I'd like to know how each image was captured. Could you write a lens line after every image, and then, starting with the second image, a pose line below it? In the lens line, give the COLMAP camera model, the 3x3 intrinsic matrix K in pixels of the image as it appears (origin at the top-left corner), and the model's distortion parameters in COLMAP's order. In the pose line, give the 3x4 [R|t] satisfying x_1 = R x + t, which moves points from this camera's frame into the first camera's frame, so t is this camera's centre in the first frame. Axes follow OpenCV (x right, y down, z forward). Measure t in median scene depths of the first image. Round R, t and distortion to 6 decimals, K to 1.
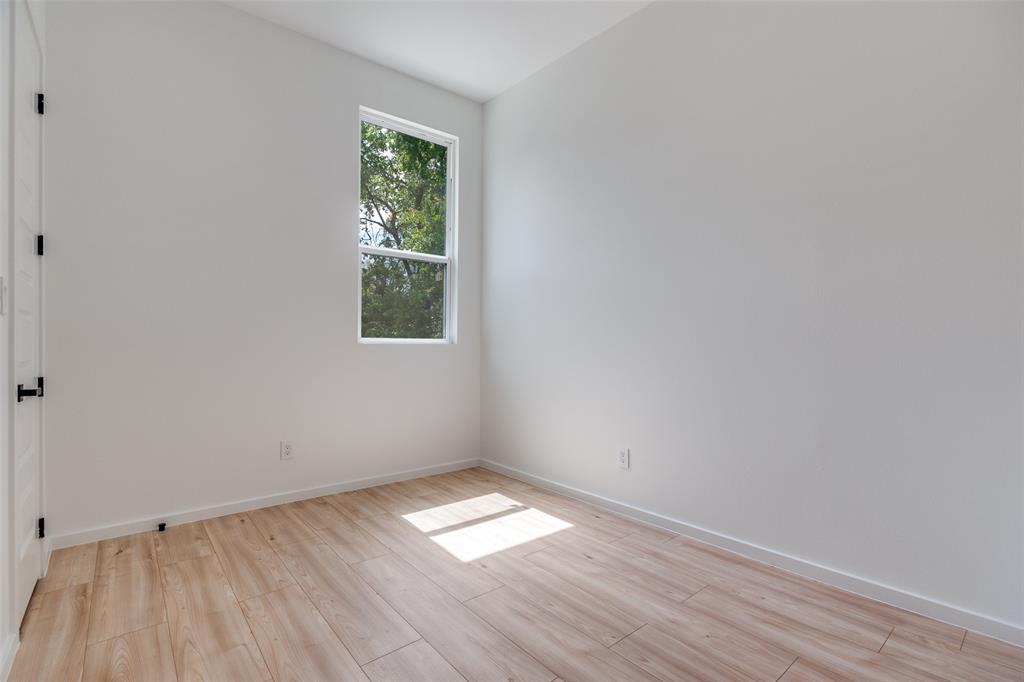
lens RADIAL K [[472.2, 0, 505.0], [0, 472.2, 346.7], [0, 0, 1]] dist [-0.013995, 0.004579]
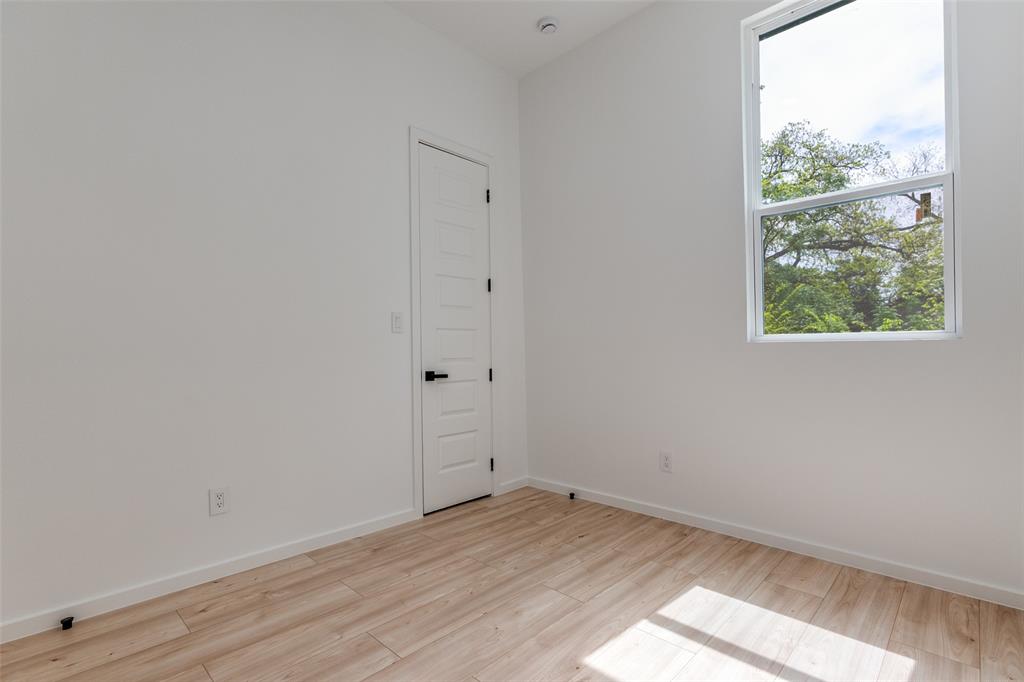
lens RADIAL K [[472.2, 0, 486.6], [0, 472.2, 349.1], [0, 0, 1]] dist [-0.013995, 0.004579]
pose [[0.113055, -0.004185, -0.993580, 0.479031], [0.006435, 0.999973, -0.003480, 0.003879], [0.993568, -0.006001, 0.113079, 0.654189]]
